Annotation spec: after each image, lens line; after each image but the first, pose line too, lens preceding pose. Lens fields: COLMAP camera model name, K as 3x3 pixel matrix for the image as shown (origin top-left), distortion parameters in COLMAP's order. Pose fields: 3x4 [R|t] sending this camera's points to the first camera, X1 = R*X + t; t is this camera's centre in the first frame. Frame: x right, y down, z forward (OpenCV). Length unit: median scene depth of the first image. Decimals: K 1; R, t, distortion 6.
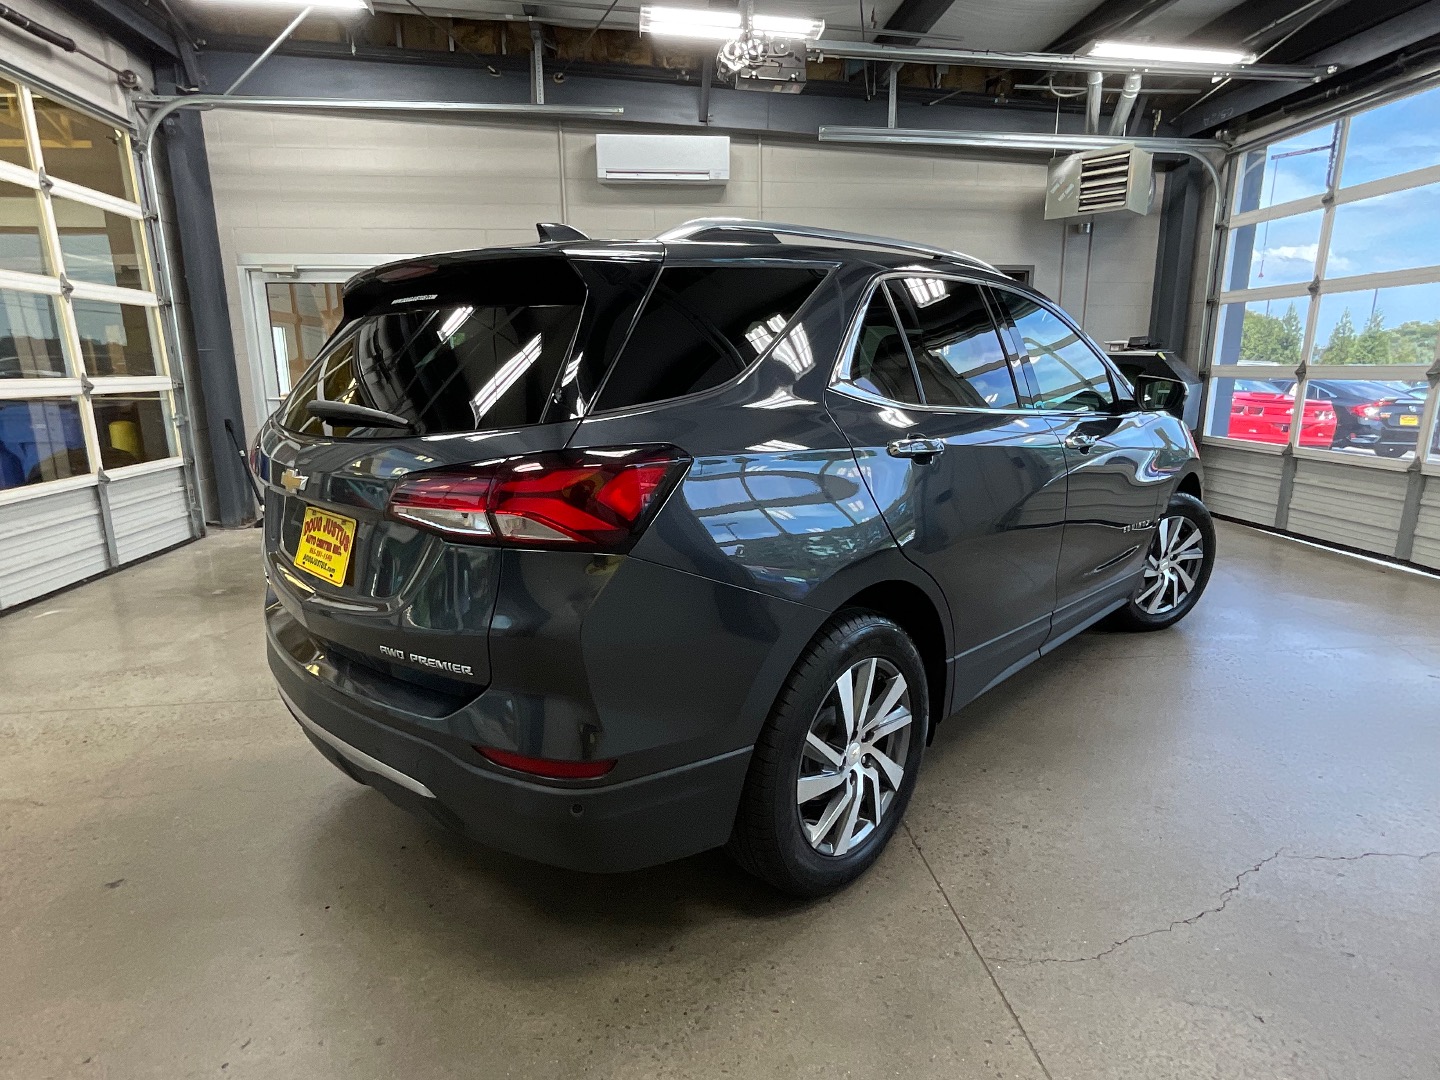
lens RADIAL K [[801.9, 0, 722.4], [0, 801.9, 540.0], [0, 0, 1]] dist [-0.025555, 0.022375]
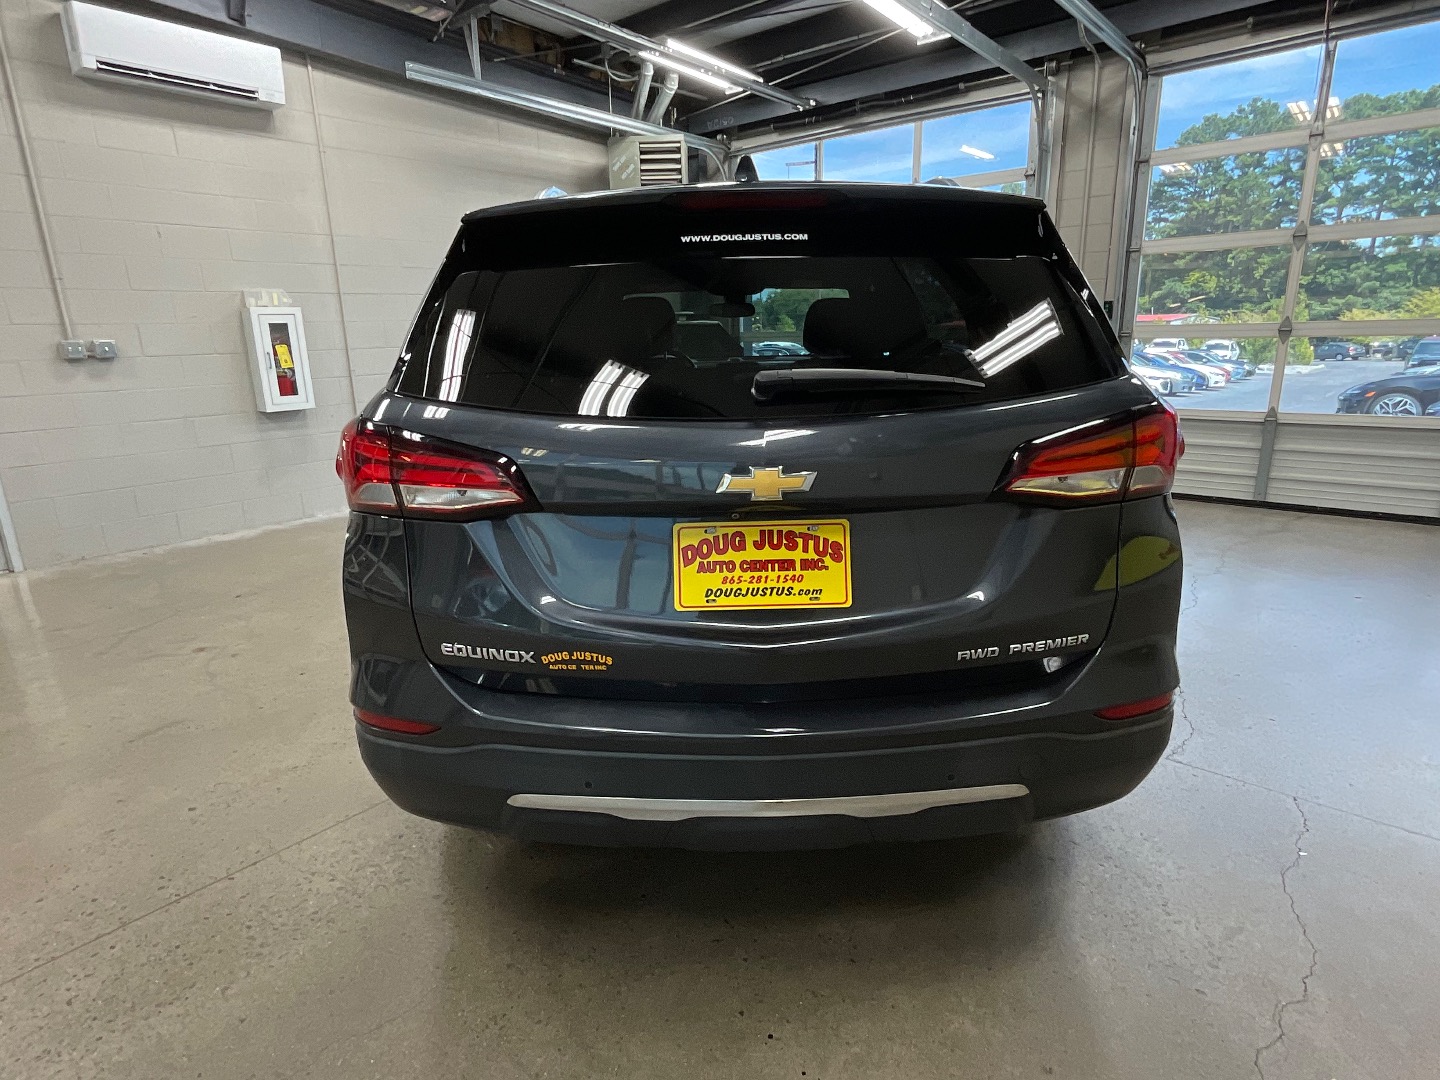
lens RADIAL K [[801.9, 0, 722.4], [0, 801.9, 540.0], [0, 0, 1]] dist [-0.025555, 0.022375]
pose [[0.719369, -0.187451, 0.668858, -0.313659], [0.167569, 0.981293, 0.094789, -0.029112], [-0.674114, 0.043892, 0.737322, 0.146463]]
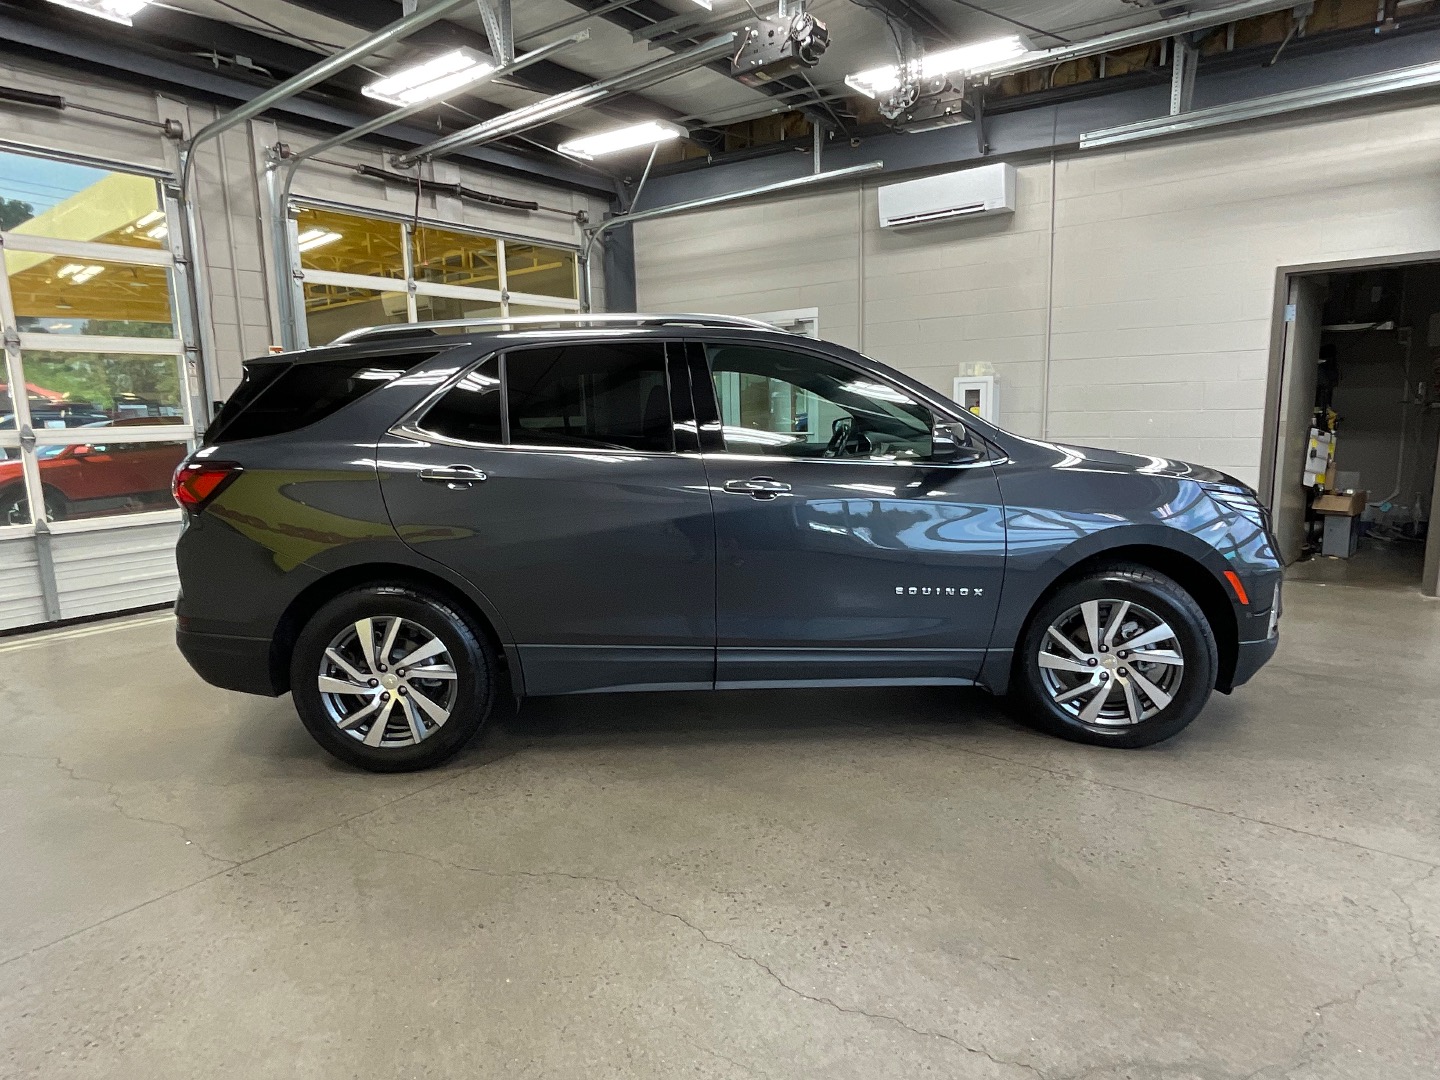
lens RADIAL K [[860.2, 0, 720.0], [0, 860.2, 540.0], [0, 0, 1]] dist [-0.000274, 0.001482]
pose [[0.713665, 0.097365, -0.693687, 0.546647], [-0.133975, 0.990984, 0.001260, -0.023043], [0.687556, 0.092038, 0.720275, 0.086325]]
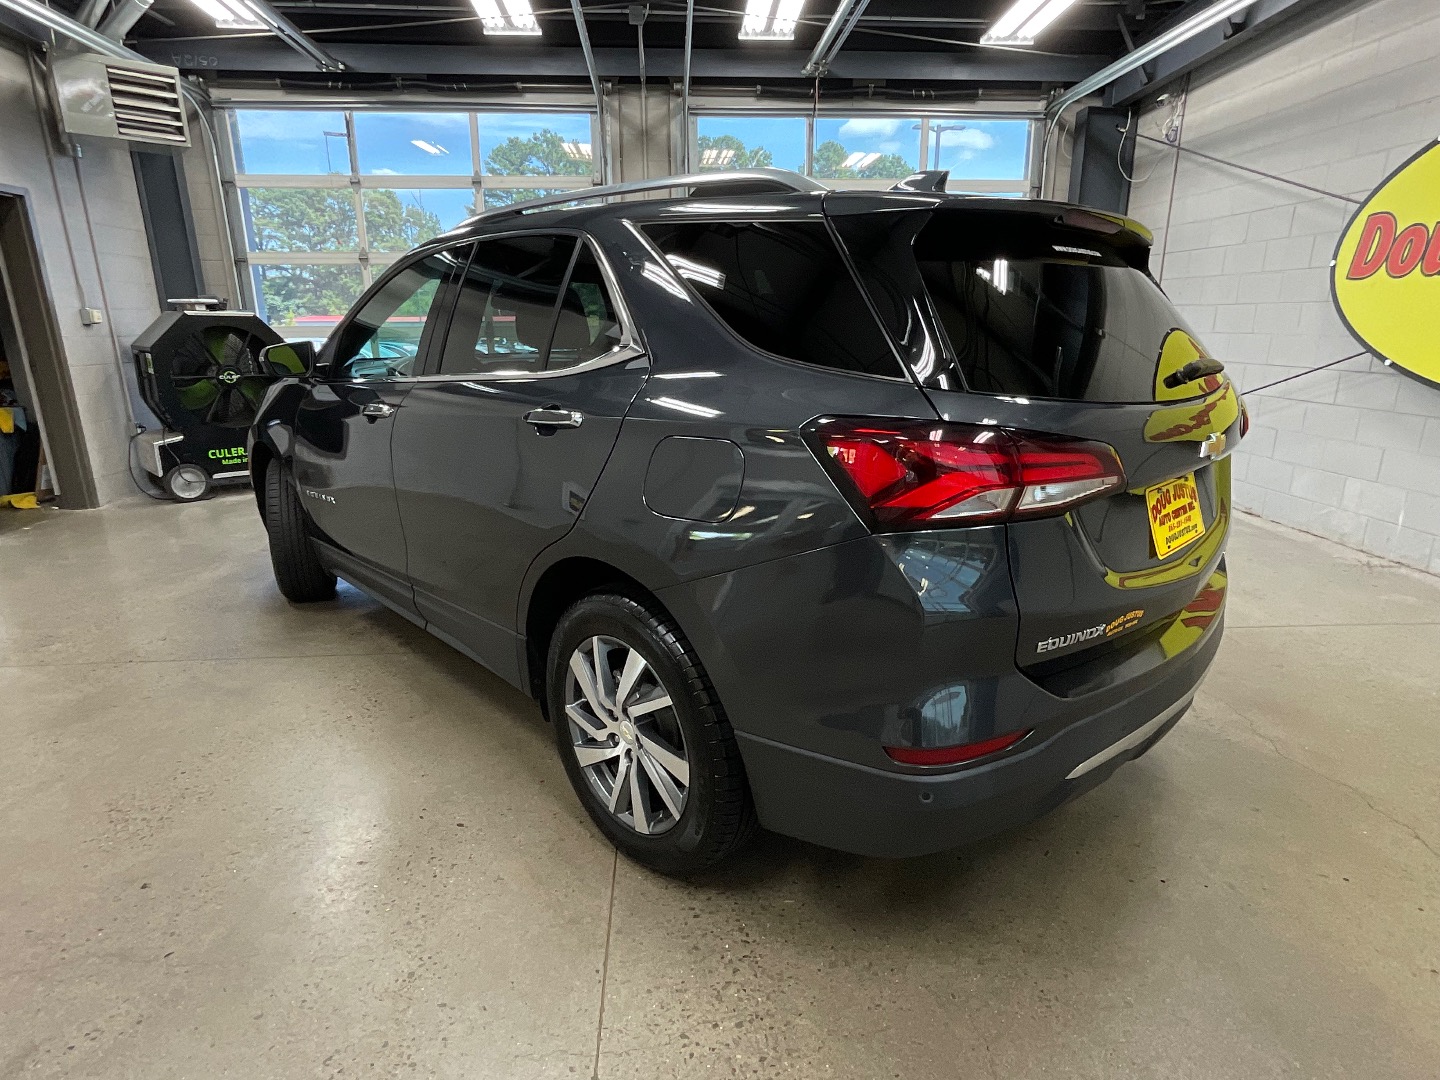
lens RADIAL K [[801.9, 0, 722.4], [0, 801.9, 540.0], [0, 0, 1]] dist [-0.025555, 0.022375]
pose [[0.030605, -0.262713, 0.964389, -0.443529], [0.219790, 0.942994, 0.249909, -0.098667], [-0.975067, 0.204314, 0.086602, 0.447081]]
